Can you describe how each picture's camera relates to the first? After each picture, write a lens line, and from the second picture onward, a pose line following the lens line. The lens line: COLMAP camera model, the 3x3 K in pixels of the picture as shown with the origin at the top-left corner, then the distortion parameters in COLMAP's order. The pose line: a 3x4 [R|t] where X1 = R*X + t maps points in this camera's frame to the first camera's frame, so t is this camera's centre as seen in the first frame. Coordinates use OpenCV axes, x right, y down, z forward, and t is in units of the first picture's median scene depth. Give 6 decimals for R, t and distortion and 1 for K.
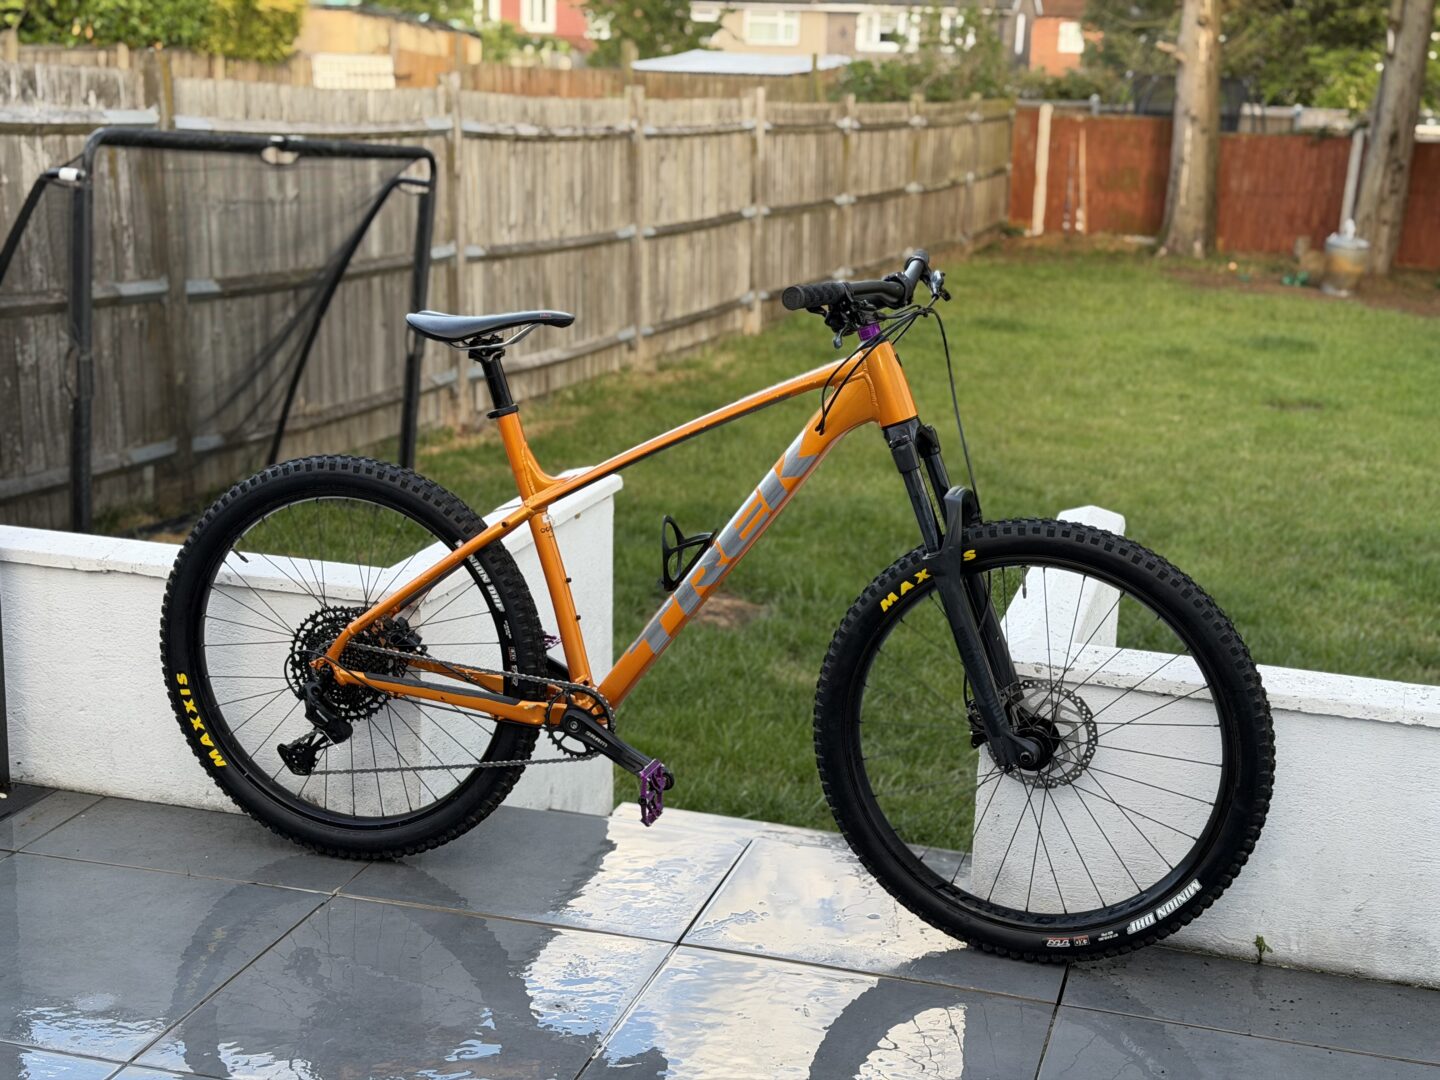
lens RADIAL K [[1959.9, 0, 725.4], [0, 1959.9, 538.1], [0, 0, 1]] dist [0.147374, -0.147595]
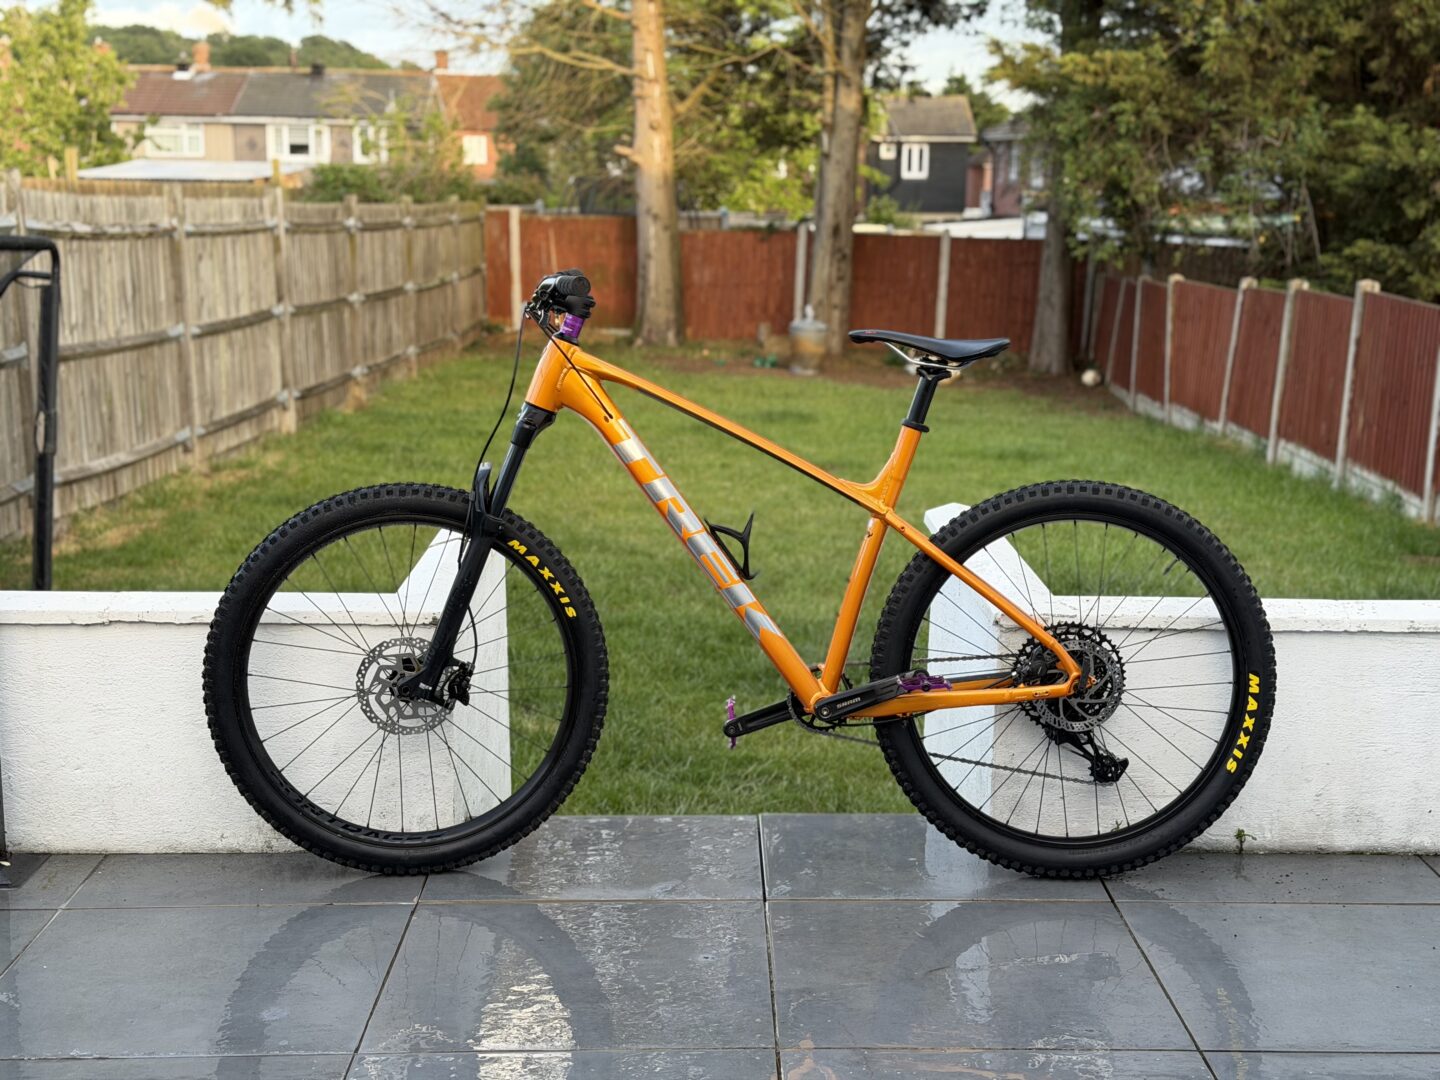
lens RADIAL K [[1962.0, 0, 720.0], [0, 1962.0, 540.0], [0, 0, 1]] dist [0.135923, -0.068041]
pose [[0.956504, -0.075126, 0.281880, -0.078032], [0.090038, 0.995122, -0.040308, 0.011399], [-0.277477, 0.063934, 0.958602, -0.010946]]
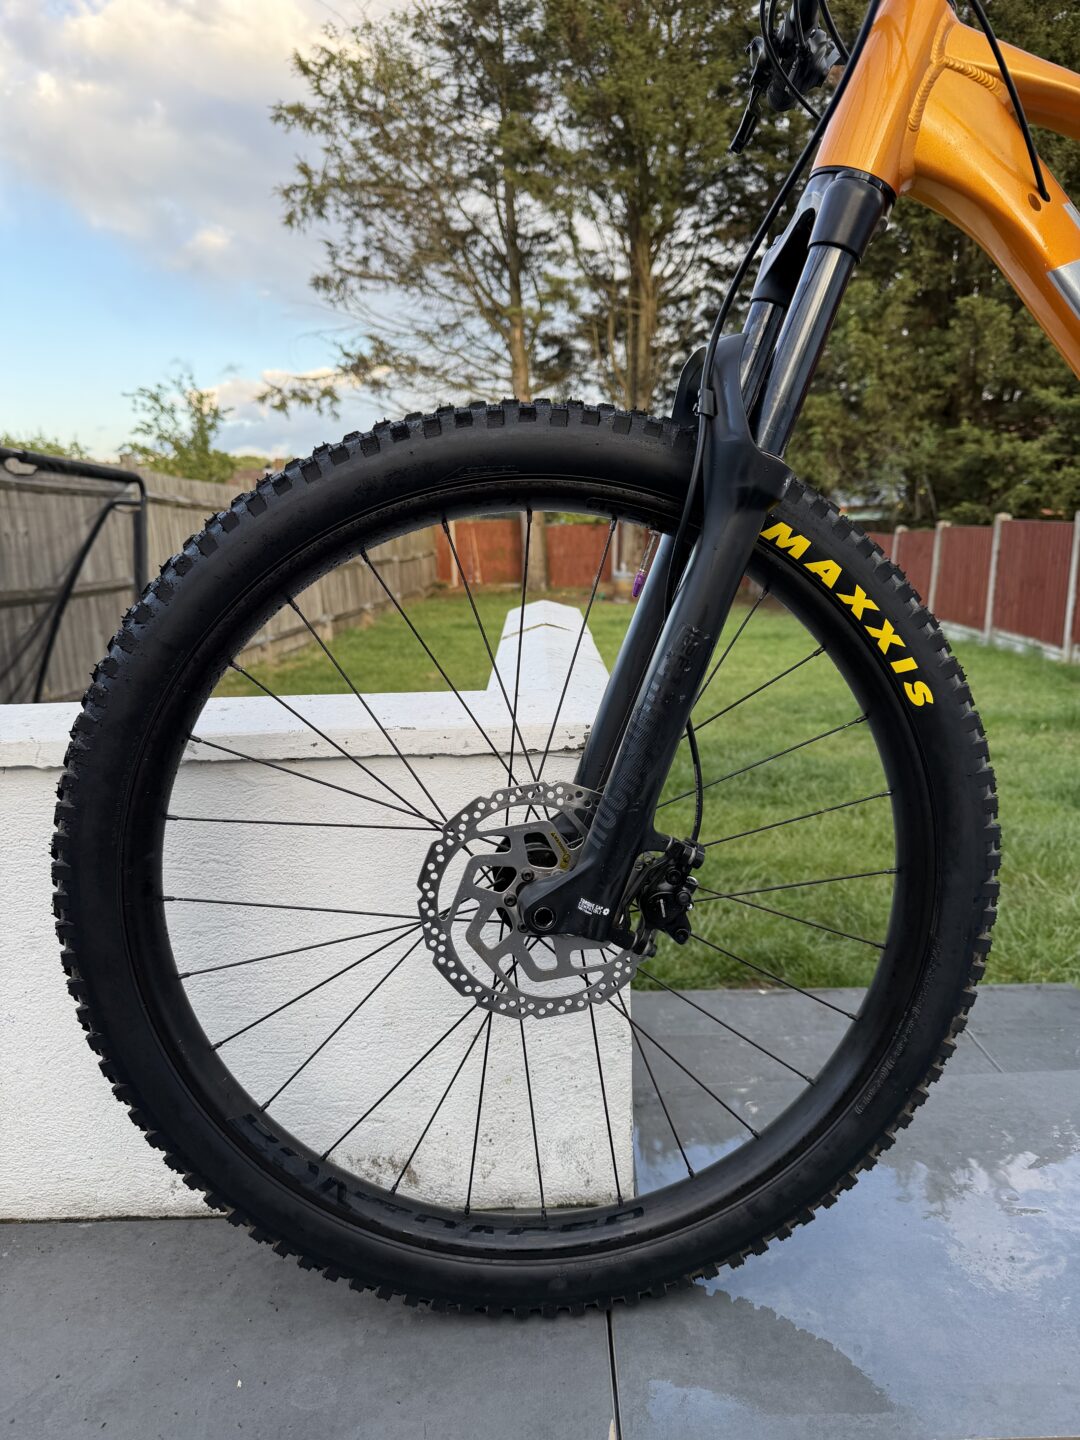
lens RADIAL K [[1002.0, 0, 542.6], [0, 1002.0, 734.0], [0, 0, 1]] dist [0.097019, -0.193780]
pose [[0.955892, -0.120223, 0.267986, -0.060557], [0.128606, 0.991599, -0.013880, 0.008135], [-0.264066, 0.047733, 0.963323, 0.192954]]
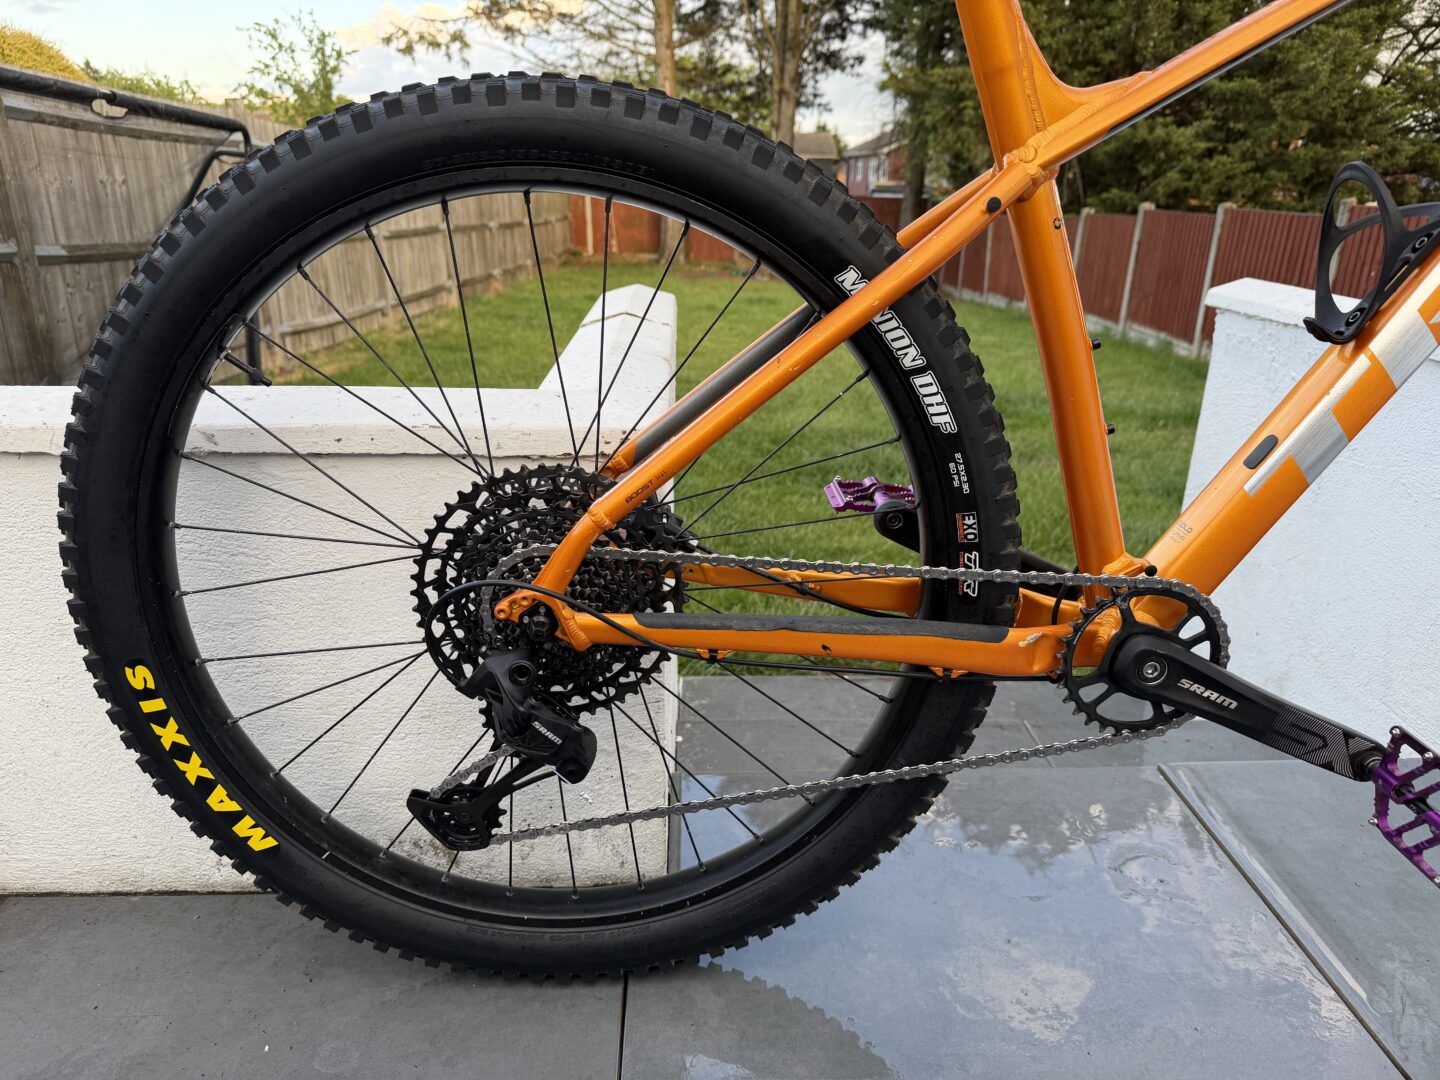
lens RADIAL K [[1012.0, 0, 720.0], [0, 1012.0, 540.0], [0, 0, 1]] dist [0.026149, -0.044279]
pose [[0.948175, -0.125508, 0.291909, -0.054491], [0.095369, 0.988738, 0.115336, 0.007193], [-0.303097, -0.081519, 0.949467, 0.191032]]
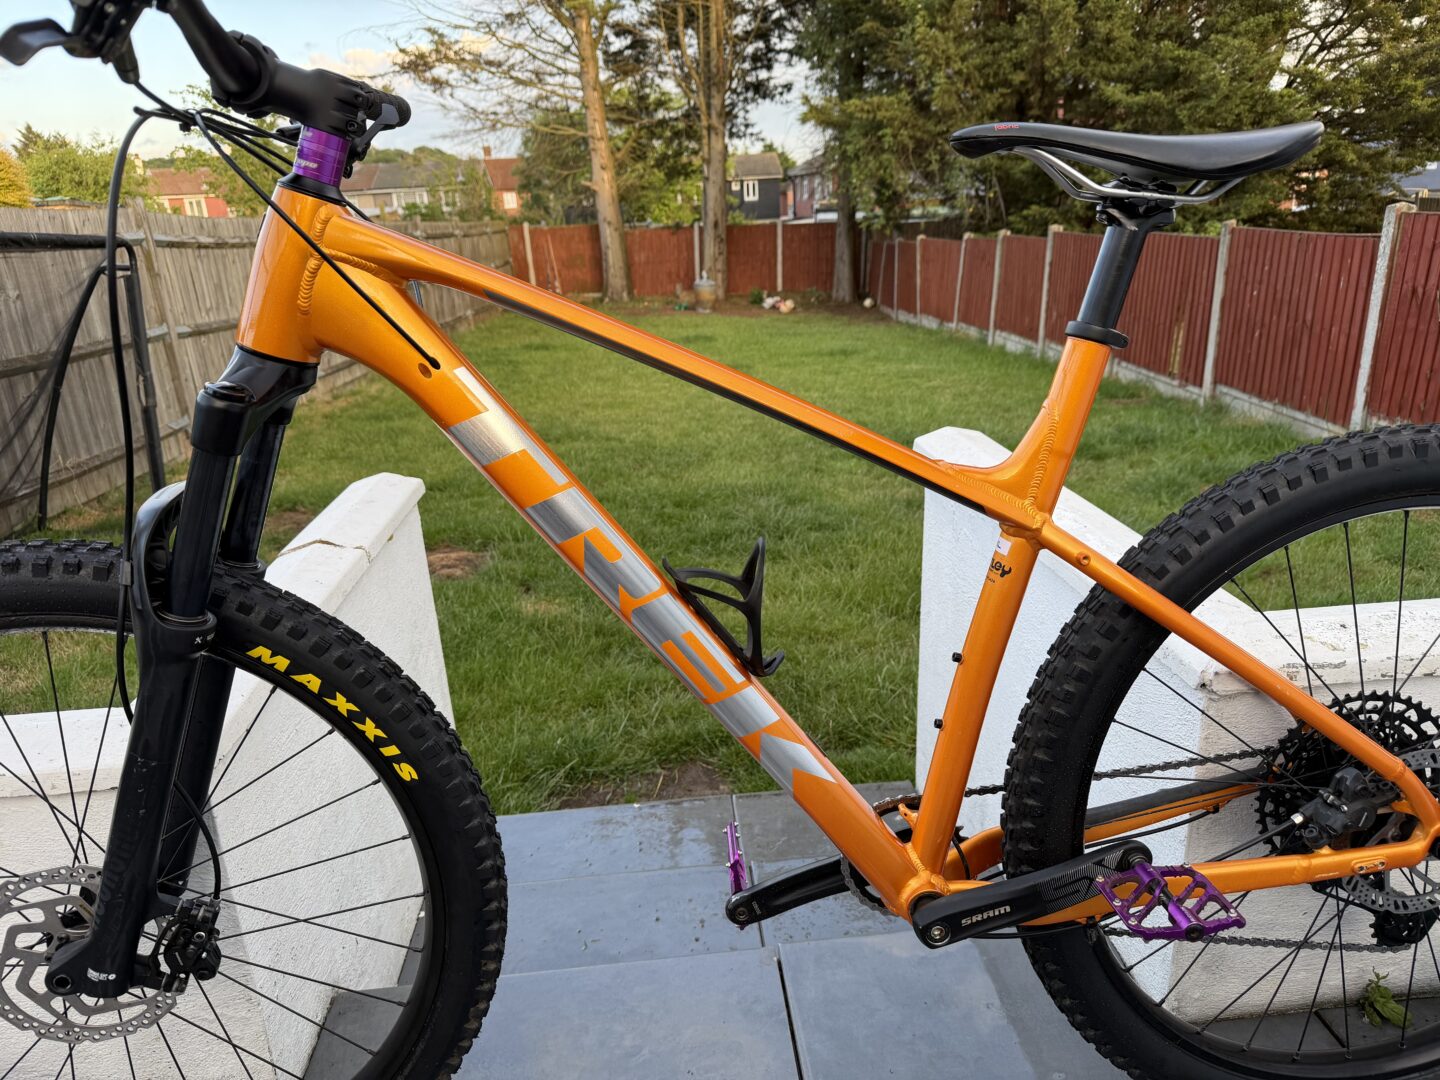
lens RADIAL K [[1005.8, 0, 722.6], [0, 1005.8, 546.1], [0, 0, 1]] dist [0.051070, -0.085562]
pose [[0.929789, -0.191176, 0.314554, -0.024308], [0.165596, 0.980438, 0.106394, -0.008868], [-0.328741, -0.046835, 0.943258, 0.172400]]
